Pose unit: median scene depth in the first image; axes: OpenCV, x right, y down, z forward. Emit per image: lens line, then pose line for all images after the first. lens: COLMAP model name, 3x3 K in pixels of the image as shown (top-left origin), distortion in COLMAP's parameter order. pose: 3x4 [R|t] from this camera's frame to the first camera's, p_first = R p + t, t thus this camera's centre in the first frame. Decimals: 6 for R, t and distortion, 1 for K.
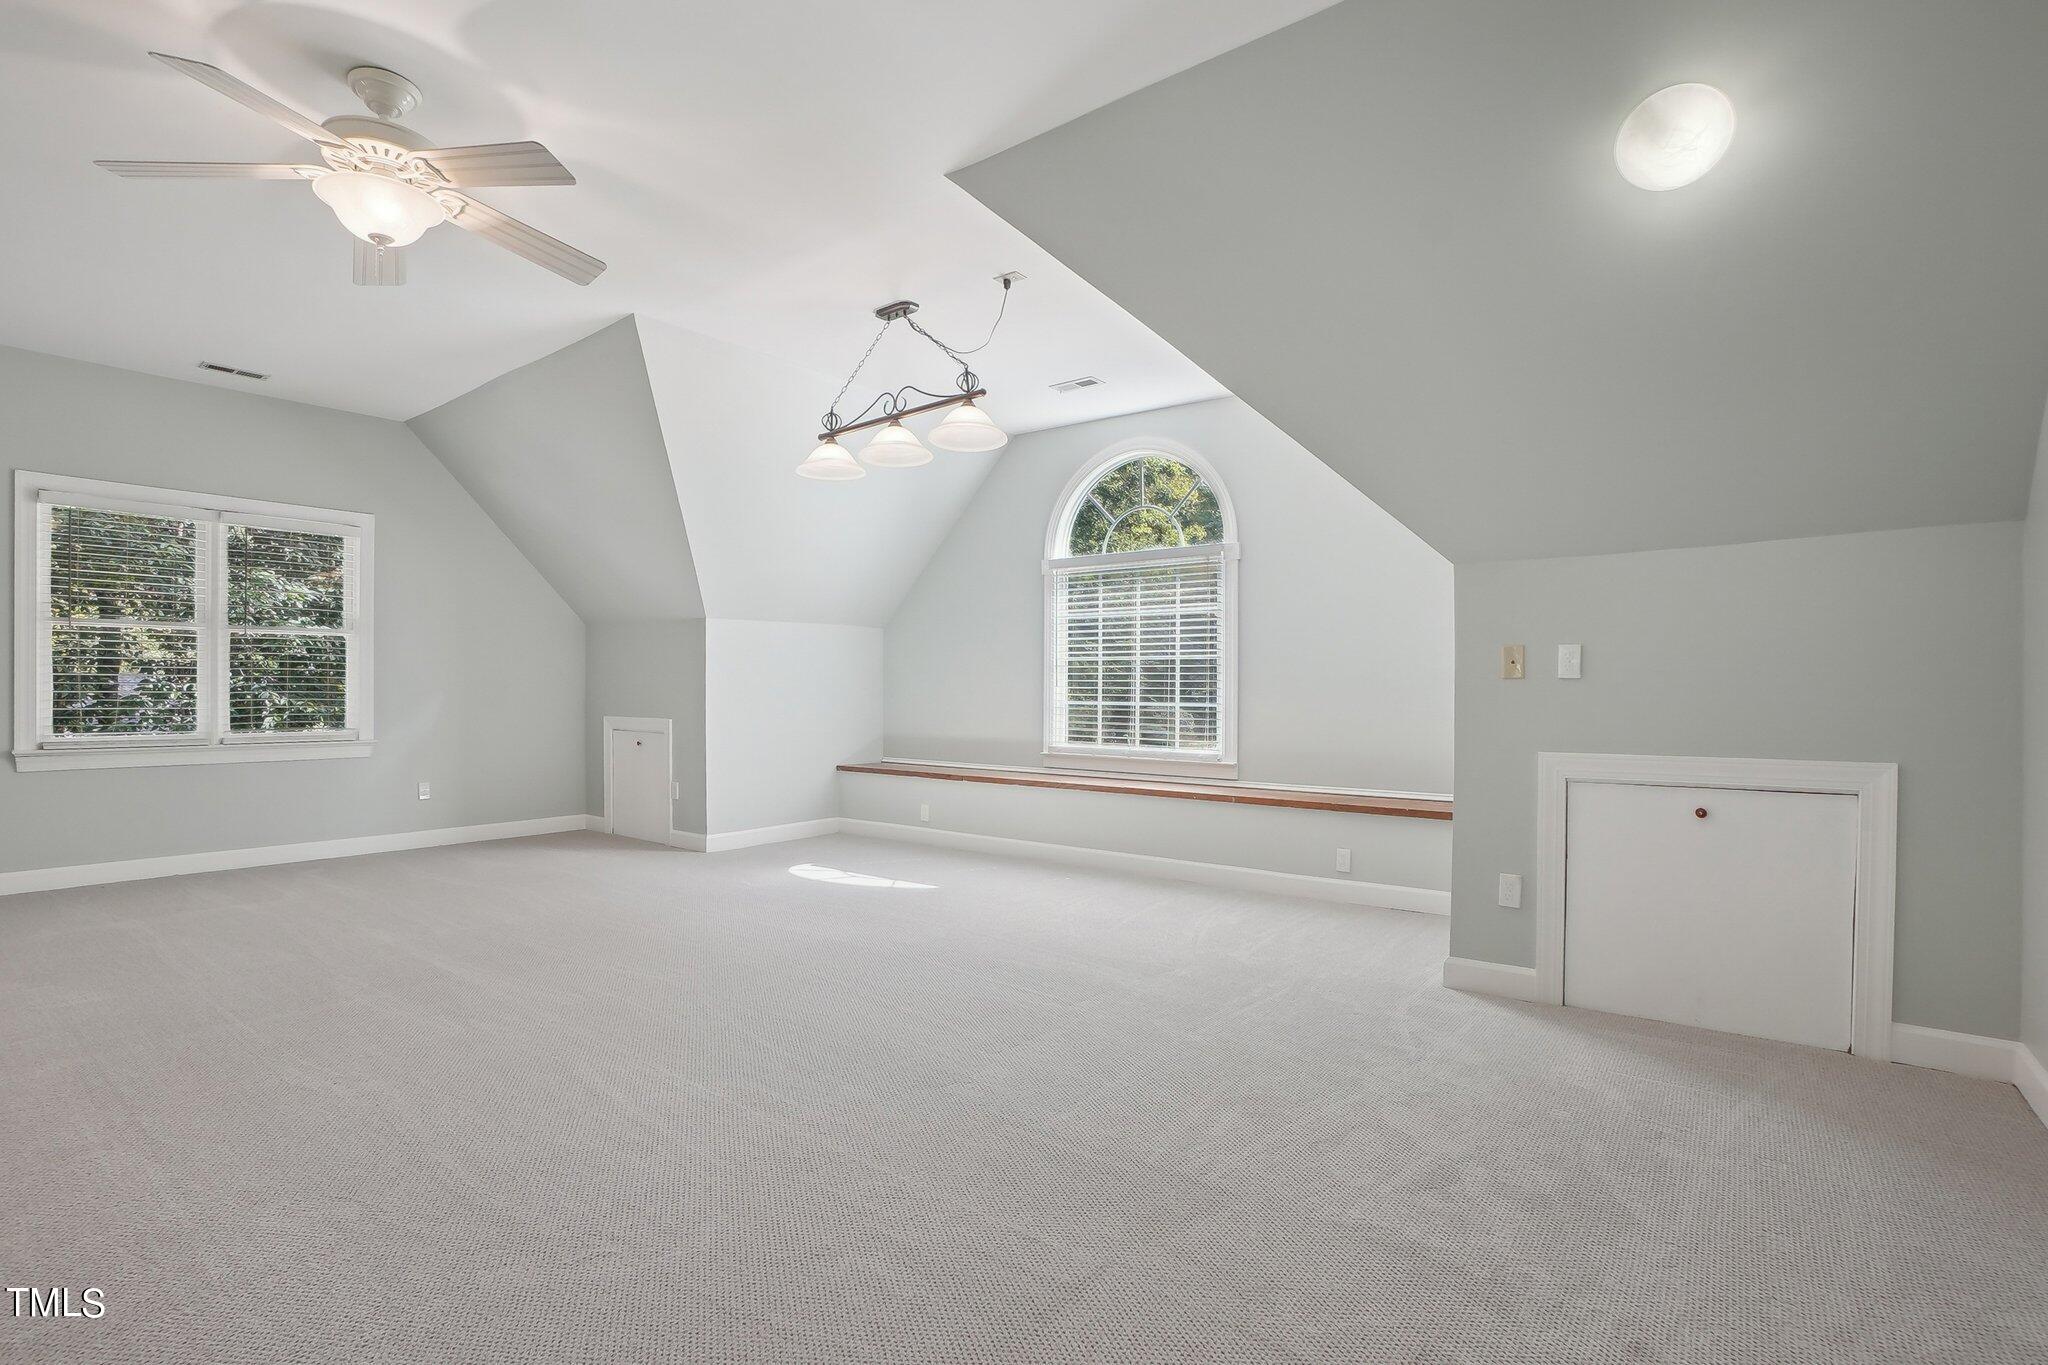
lens RADIAL K [[968.7, 0, 1026.5], [0, 968.7, 694.5], [0, 0, 1]] dist [-0.046448, 0.026248]
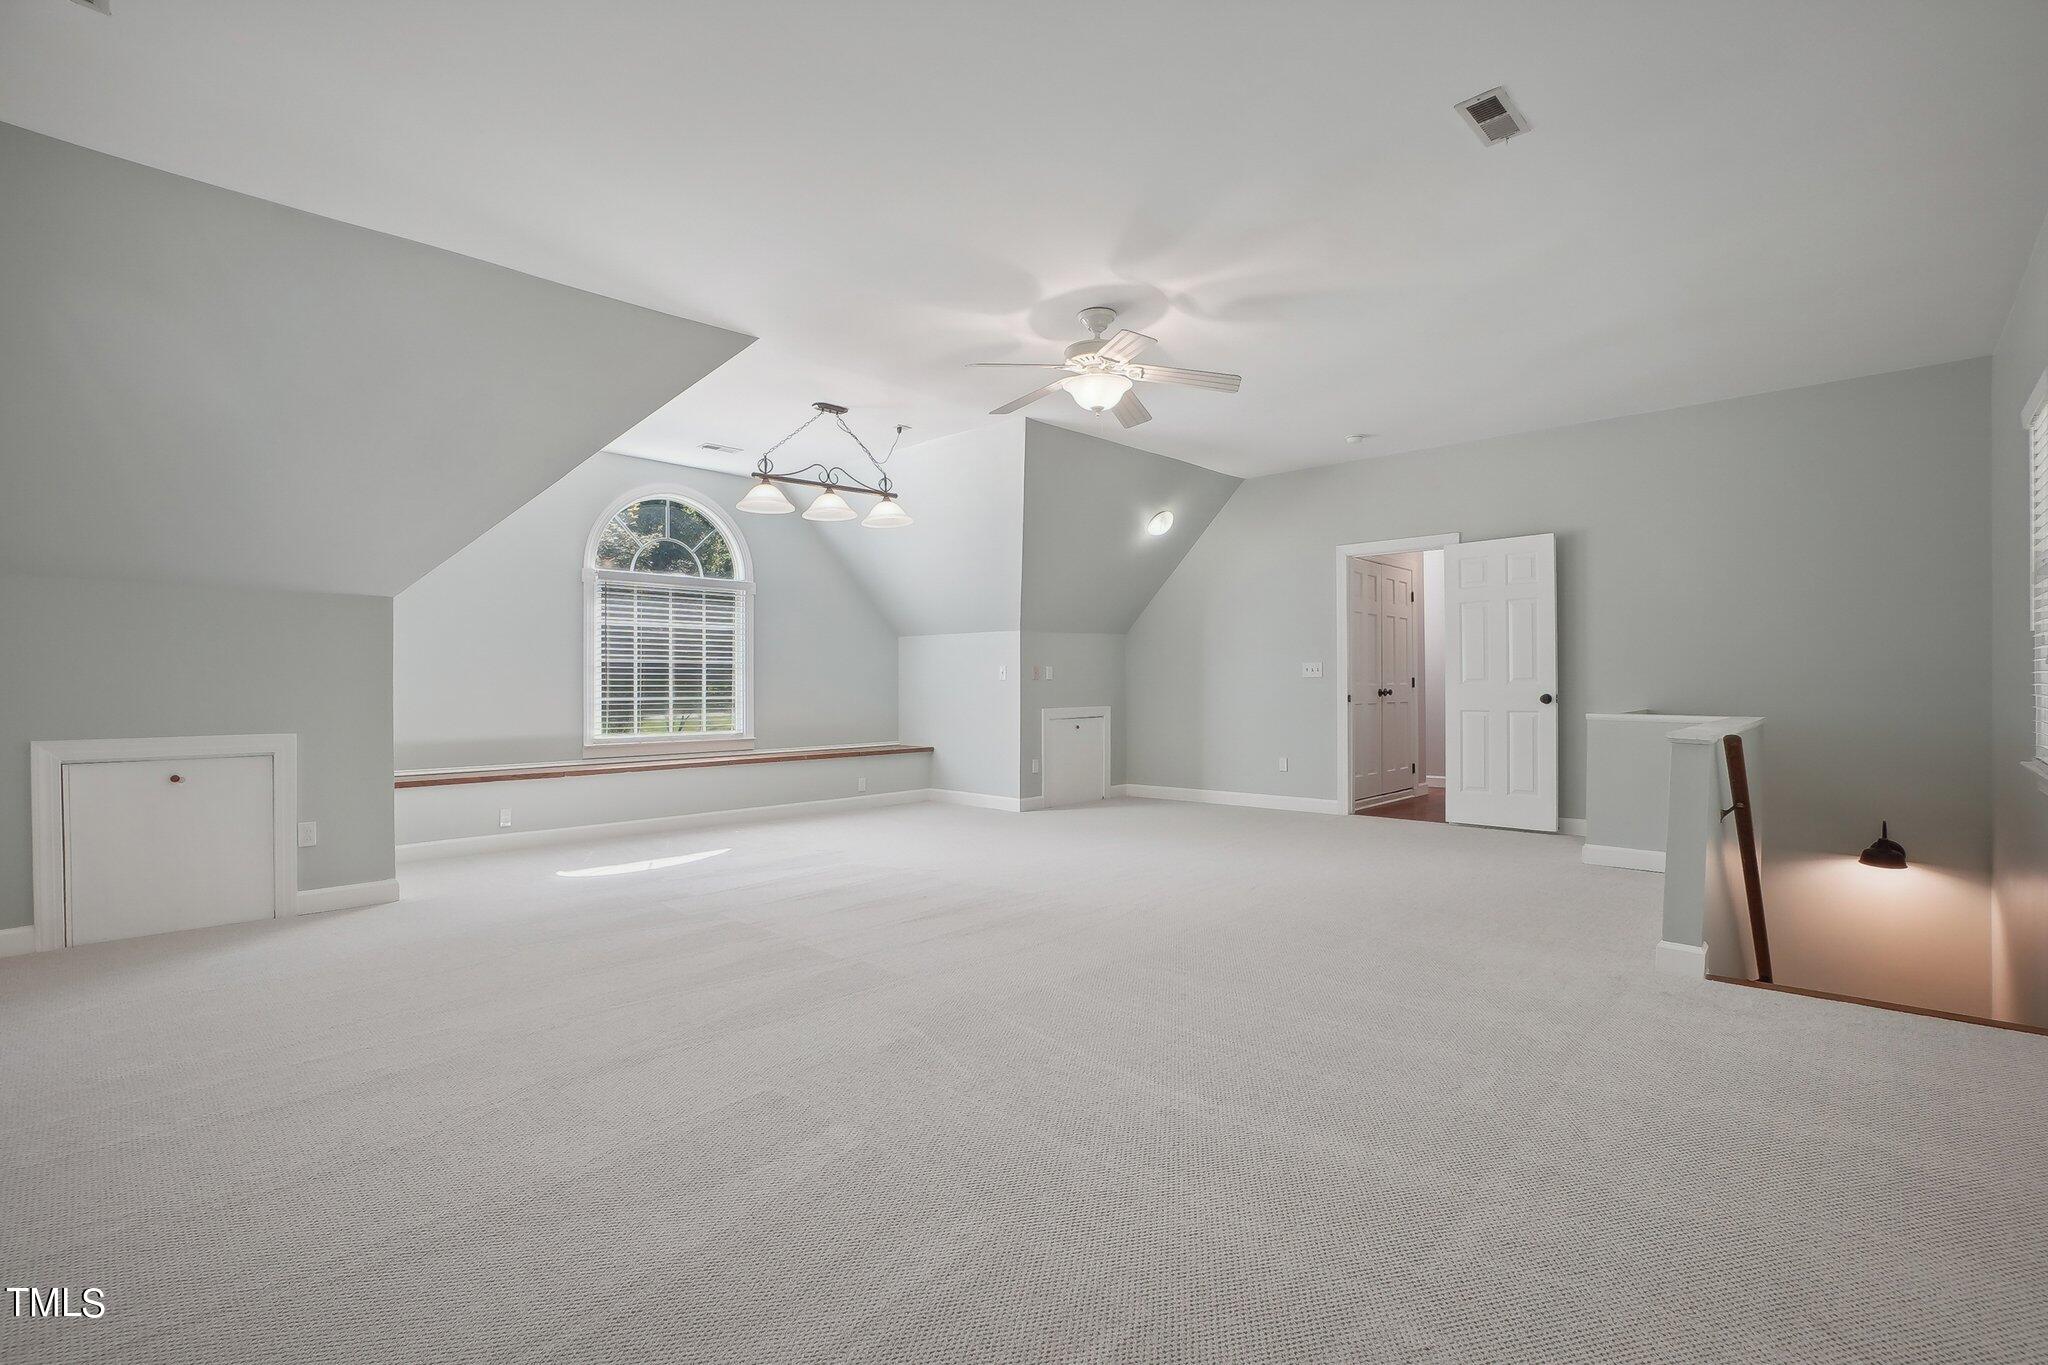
lens RADIAL K [[937.0, 0, 1025.5], [0, 937.0, 691.7], [0, 0, 1]] dist [-0.070308, 0.028234]
pose [[0.093747, -0.011118, 0.995534, -1.056831], [0.011760, 0.999880, 0.010059, -0.005798], [-0.995527, 0.010764, 0.093866, 0.448811]]
